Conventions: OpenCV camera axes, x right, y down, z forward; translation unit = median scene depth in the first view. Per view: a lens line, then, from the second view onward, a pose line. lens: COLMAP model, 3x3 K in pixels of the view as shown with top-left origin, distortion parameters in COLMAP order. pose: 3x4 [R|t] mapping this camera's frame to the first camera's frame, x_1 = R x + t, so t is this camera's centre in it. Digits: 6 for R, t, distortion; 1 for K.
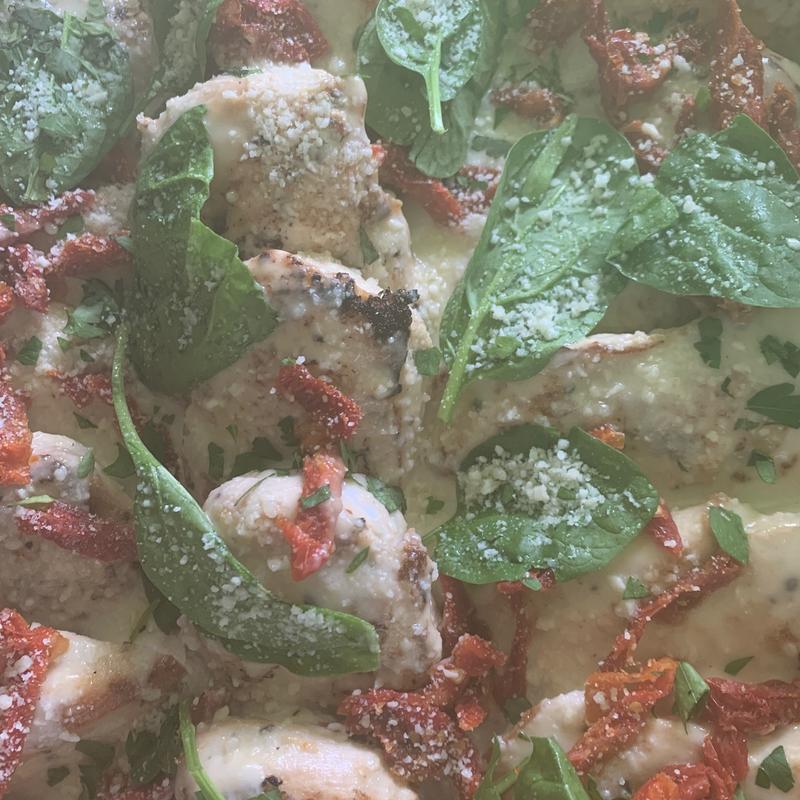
lens RADIAL K [[849.5, 0, 400.0], [0, 849.5, 400.0], [0, 0, 1]] dist [0.095907, -0.228605]
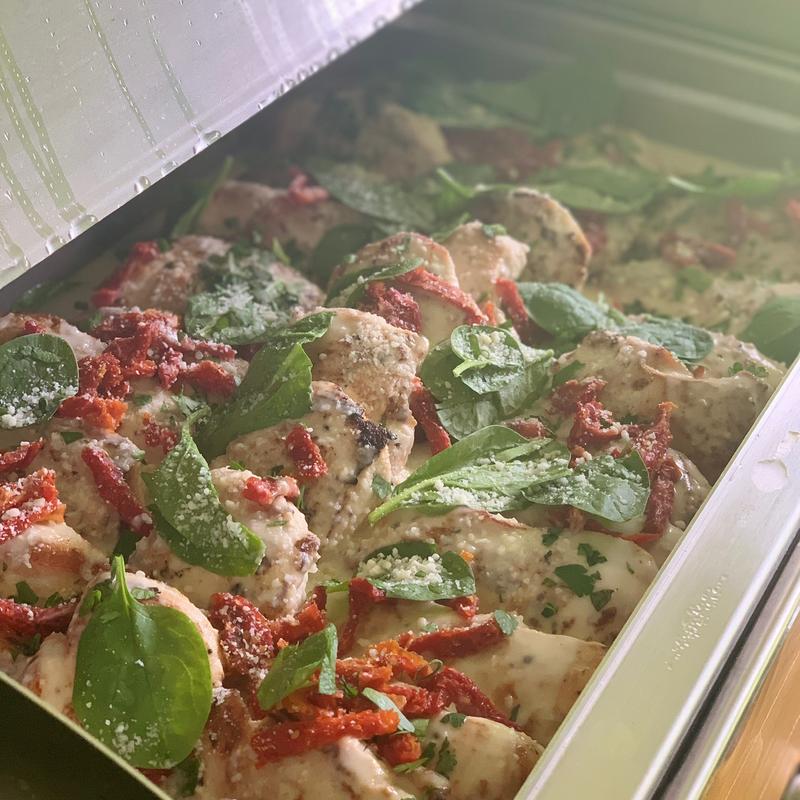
lens RADIAL K [[1674.2, 0, 398.0], [0, 1674.2, 400.2], [0, 0, 1]] dist [0.008646, 0.440934]
pose [[0.878285, 0.398254, -0.264592, 0.783786], [-0.473958, 0.652147, -0.591665, 1.593763], [-0.063080, 0.645056, 0.761527, -1.328485]]
